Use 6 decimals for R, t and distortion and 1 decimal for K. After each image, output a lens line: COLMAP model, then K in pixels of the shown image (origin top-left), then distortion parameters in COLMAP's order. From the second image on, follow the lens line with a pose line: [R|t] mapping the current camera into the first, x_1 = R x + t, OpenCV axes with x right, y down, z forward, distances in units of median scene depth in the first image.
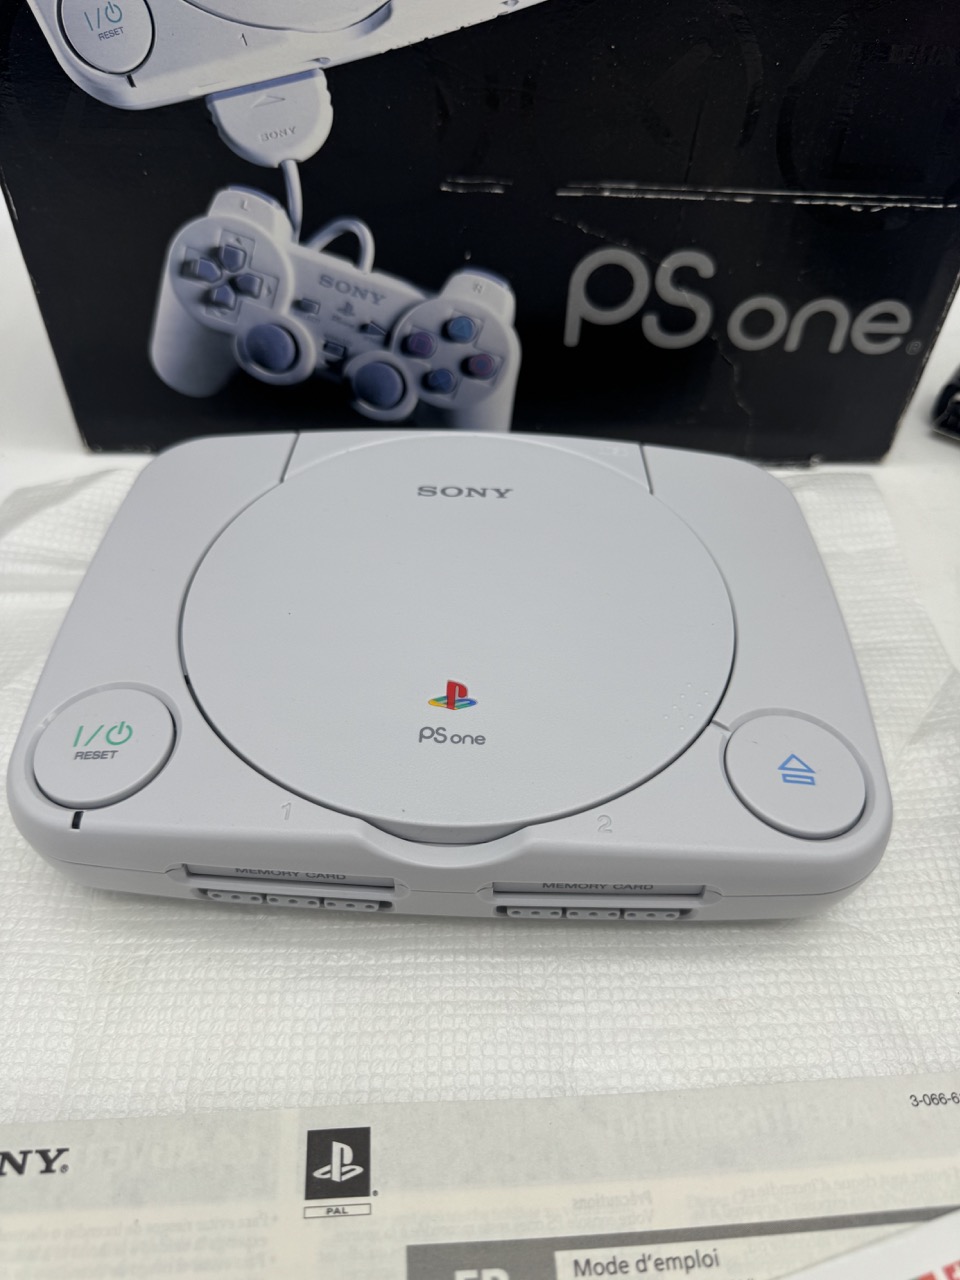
lens RADIAL K [[936.4, 0, 480.0], [0, 936.4, 640.0], [0, 0, 1]] dist [-0.044172, 0.009494]
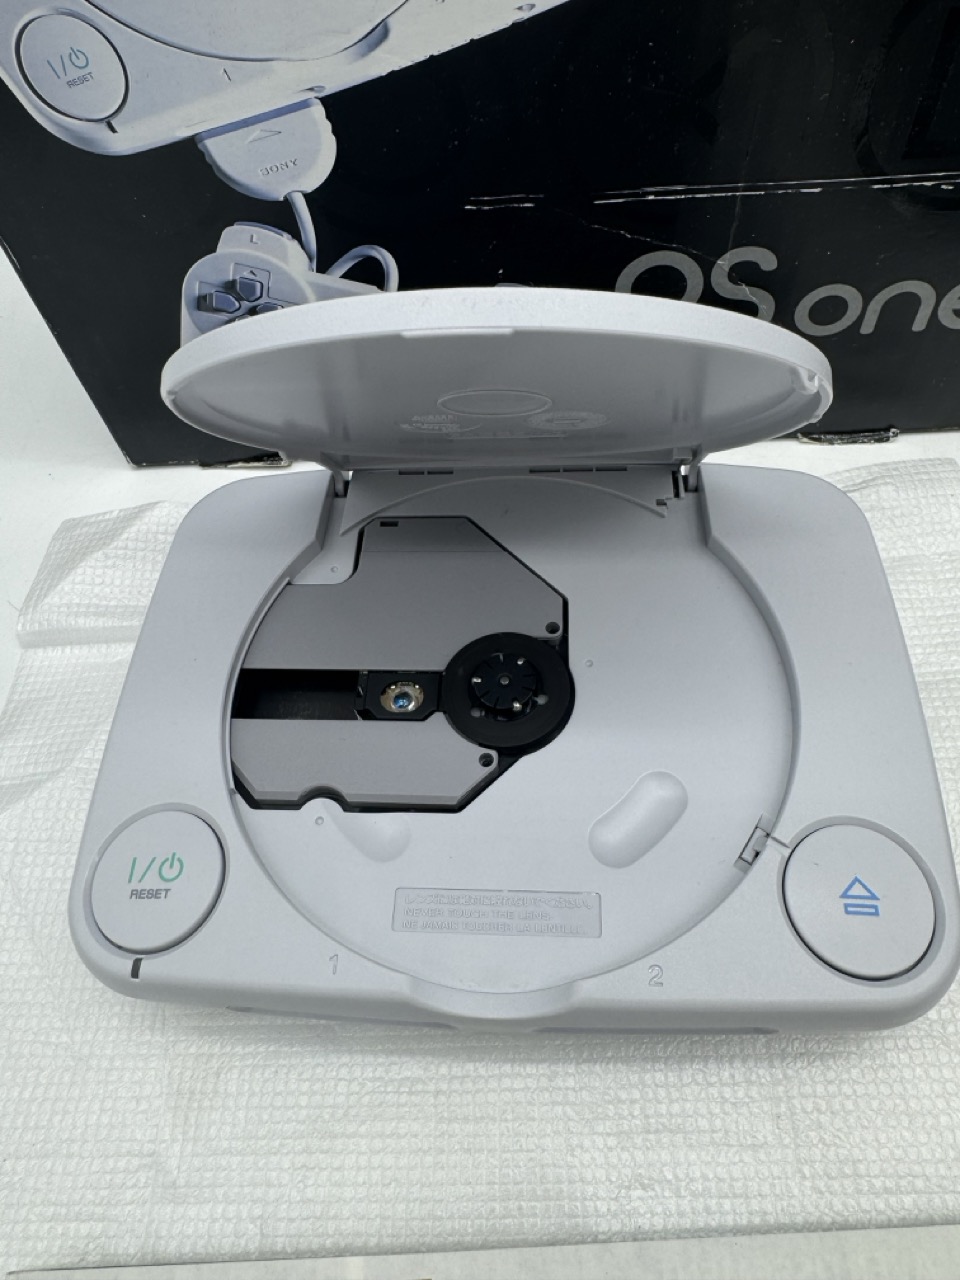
lens RADIAL K [[899.0, 0, 489.7], [0, 899.0, 565.3], [0, 0, 1]] dist [-0.002580, 0.001390]
pose [[0.994894, -0.041715, -0.091898, 0.048514], [0.055298, 0.987046, 0.150610, -0.276584], [0.084425, -0.154922, 0.984313, 0.090133]]
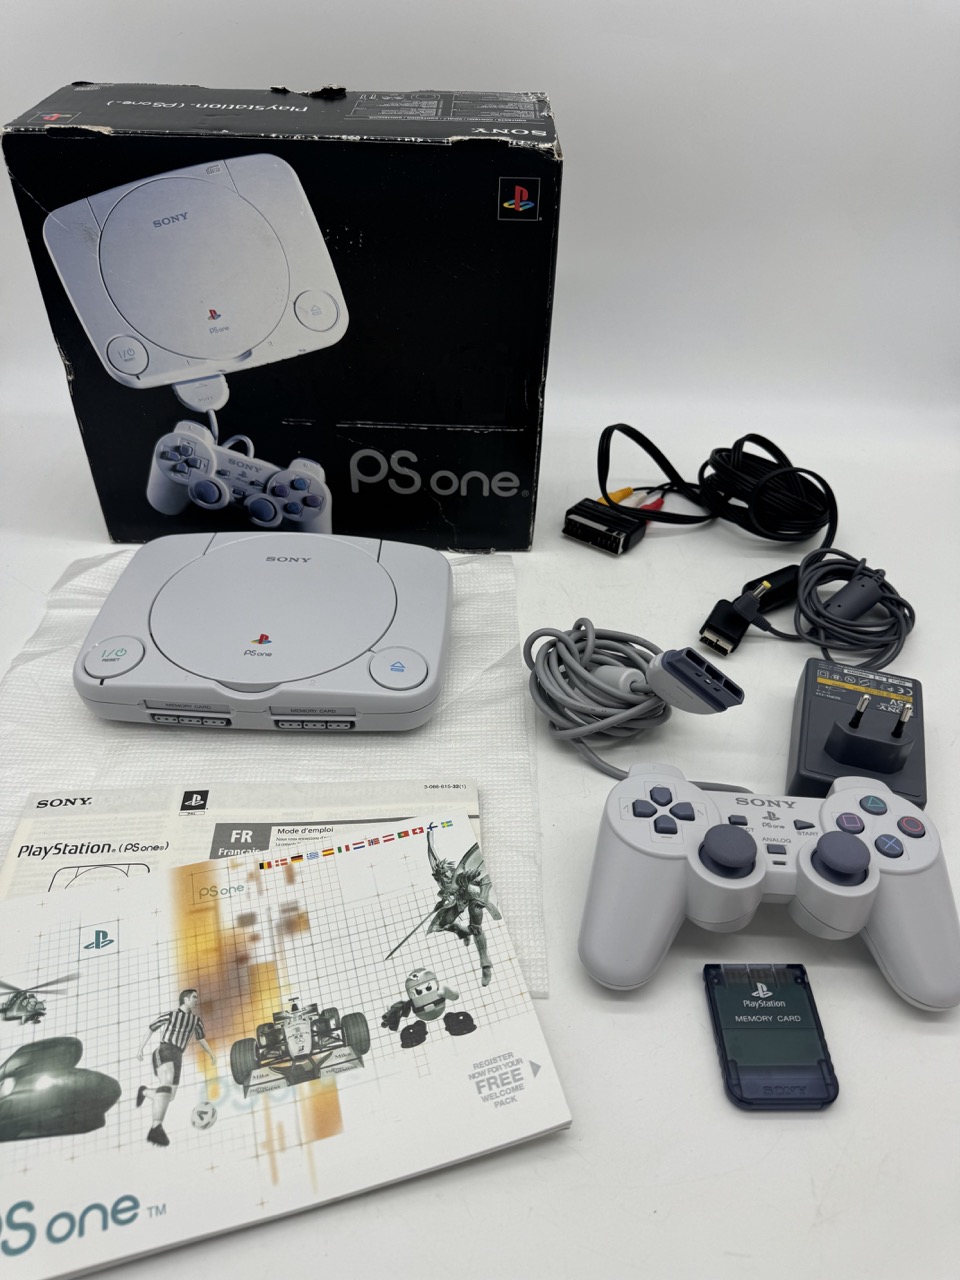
lens RADIAL K [[866.6, 0, 517.9], [0, 866.6, 639.8], [0, 0, 1]] dist [0.094235, -0.240344]
pose [[0.999357, 0.000330, 0.035842, 0.441335], [0.003261, 0.994972, -0.100100, 0.230433], [-0.035695, 0.100152, 0.994332, -1.021513]]
